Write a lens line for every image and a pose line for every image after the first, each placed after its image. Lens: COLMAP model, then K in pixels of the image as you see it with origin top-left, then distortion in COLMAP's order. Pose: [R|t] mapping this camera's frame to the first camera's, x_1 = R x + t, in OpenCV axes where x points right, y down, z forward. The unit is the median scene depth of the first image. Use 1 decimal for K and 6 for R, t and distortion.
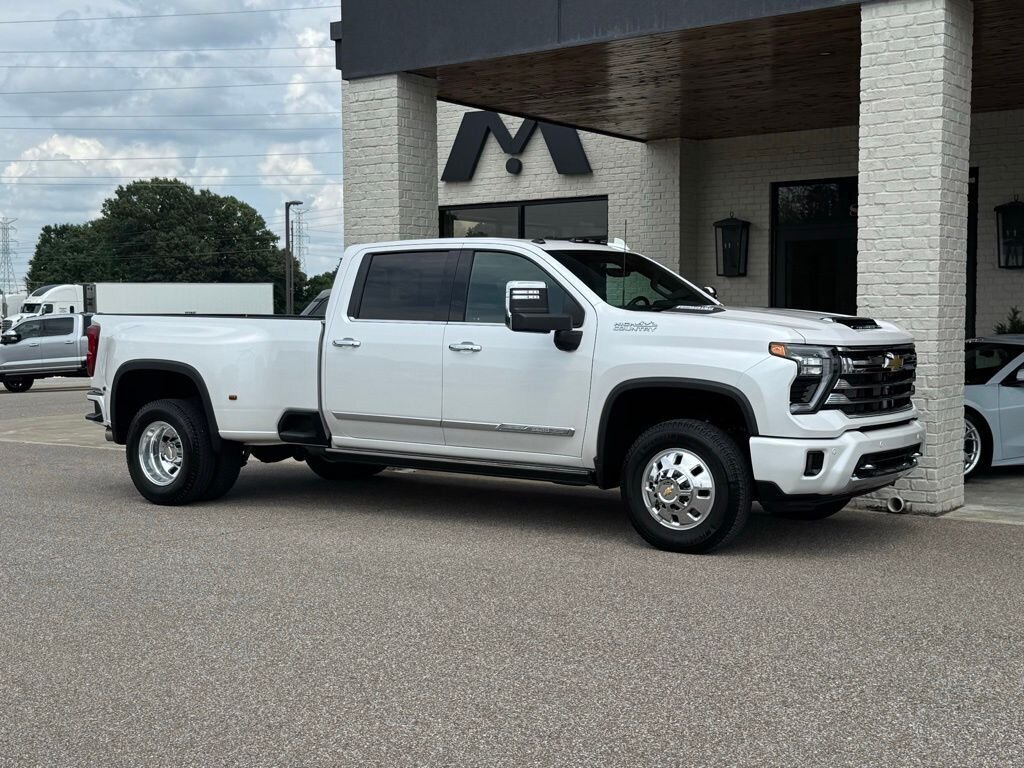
lens RADIAL K [[1360.2, 0, 512.7], [0, 1360.2, 382.7], [0, 0, 1]] dist [0.131997, 0.000000]
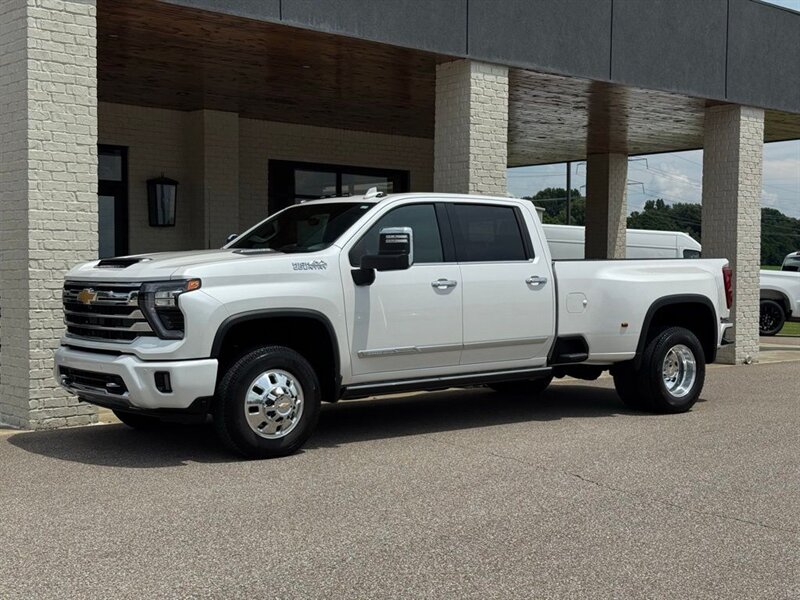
lens RADIAL K [[1112.4, 0, 399.5], [0, 1112.4, 297.9], [0, 0, 1]] dist [0.136997, 0.000000]
pose [[0.232048, -0.021218, 0.972473, -0.981363], [0.037282, 0.999221, 0.012906, -0.027817], [-0.971990, 0.033260, 0.232658, 0.792671]]
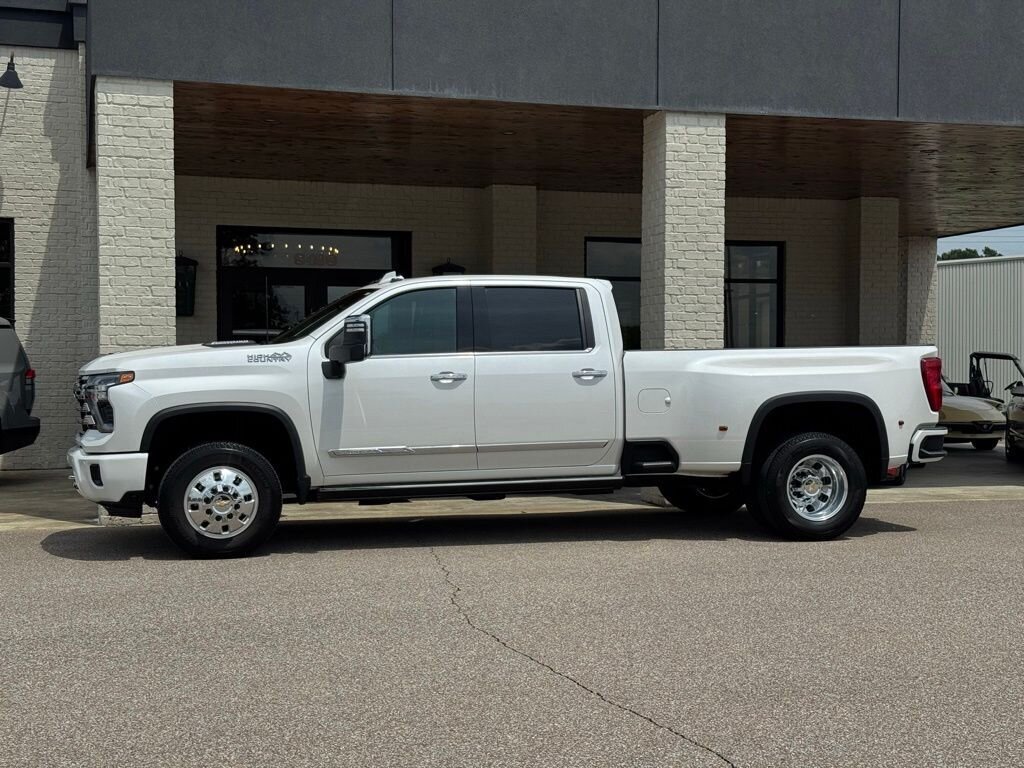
lens RADIAL K [[1423.9, 0, 512.5], [0, 1423.9, 386.9], [0, 0, 1]] dist [0.136997, 0.000000]
pose [[0.607052, -0.006800, 0.794633, -0.886577], [0.034281, 0.999257, -0.017637, -0.000168], [-0.793923, 0.037947, 0.606833, 0.316371]]
